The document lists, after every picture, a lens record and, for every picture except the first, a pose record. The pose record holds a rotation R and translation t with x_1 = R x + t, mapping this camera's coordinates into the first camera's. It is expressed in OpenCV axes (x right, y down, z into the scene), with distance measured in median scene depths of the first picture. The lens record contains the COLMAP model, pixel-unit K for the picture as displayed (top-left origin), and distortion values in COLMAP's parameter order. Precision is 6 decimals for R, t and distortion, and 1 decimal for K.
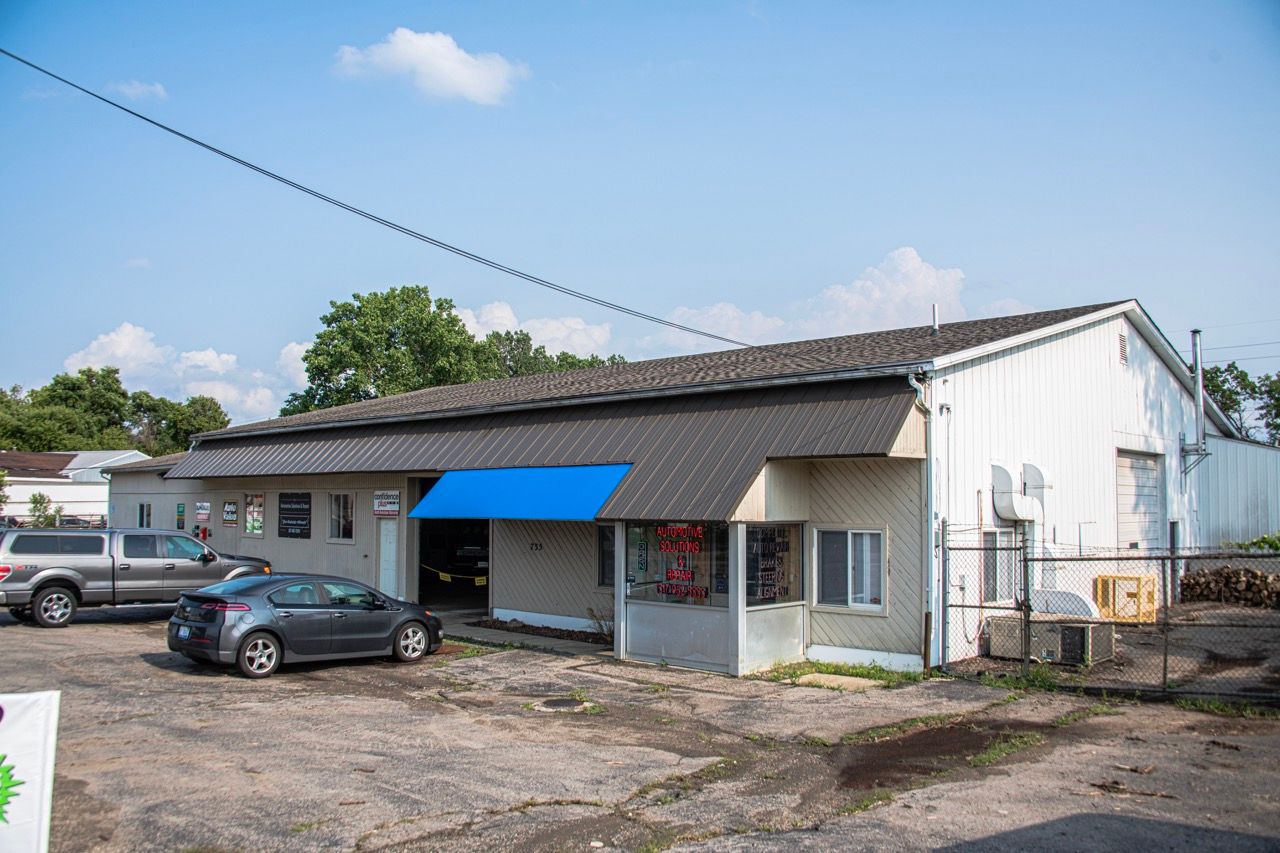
lens RADIAL K [[1327.6, 0, 640.0], [0, 1327.6, 426.5], [0, 0, 1]] dist [-0.112295, 0.412907]
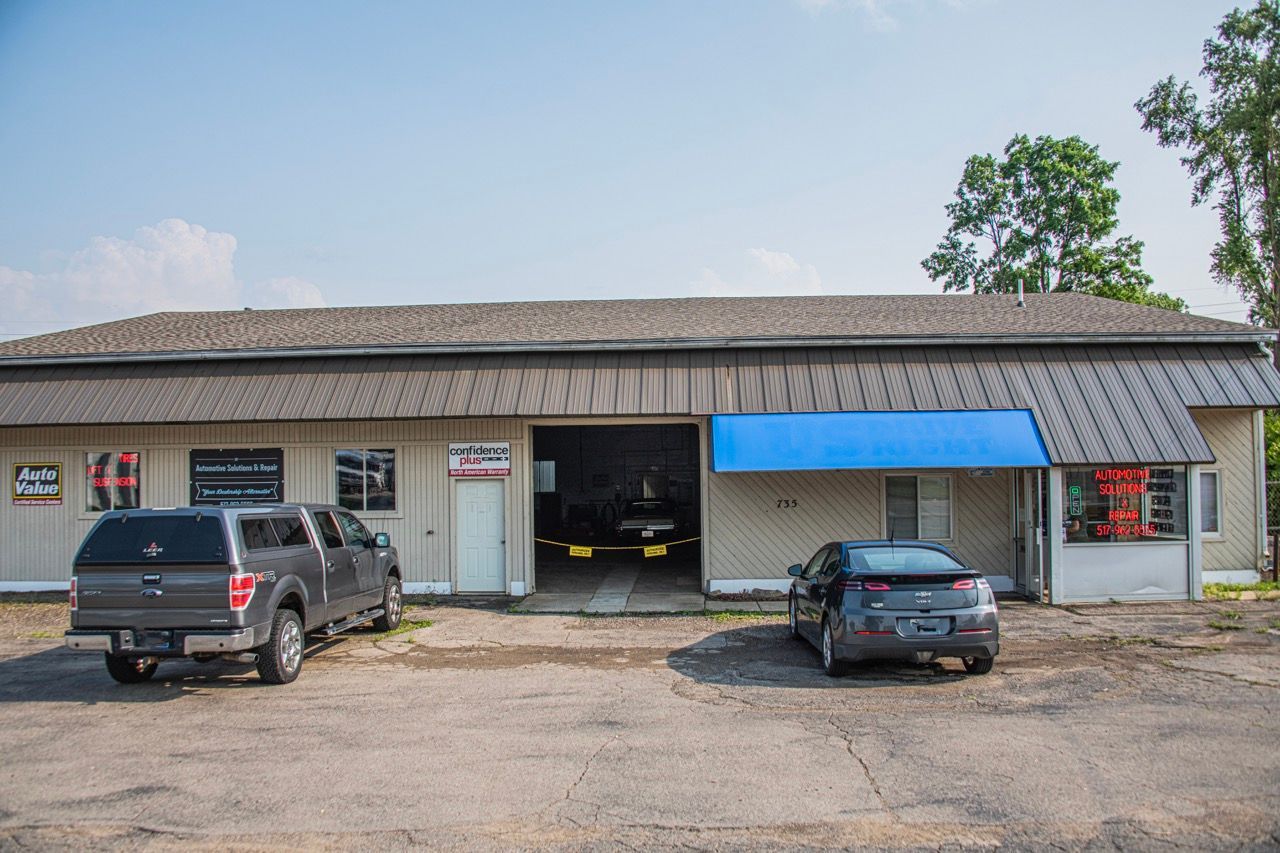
lens RADIAL K [[858.1, 0, 640.1], [0, 858.1, 472.8], [0, 0, 1]] dist [-0.072016, 0.001219]
pose [[0.660552, -0.027521, 0.750276, -0.491956], [-0.027521, 0.997769, 0.060829, 0.033112], [-0.750276, -0.060829, 0.658321, 0.606218]]
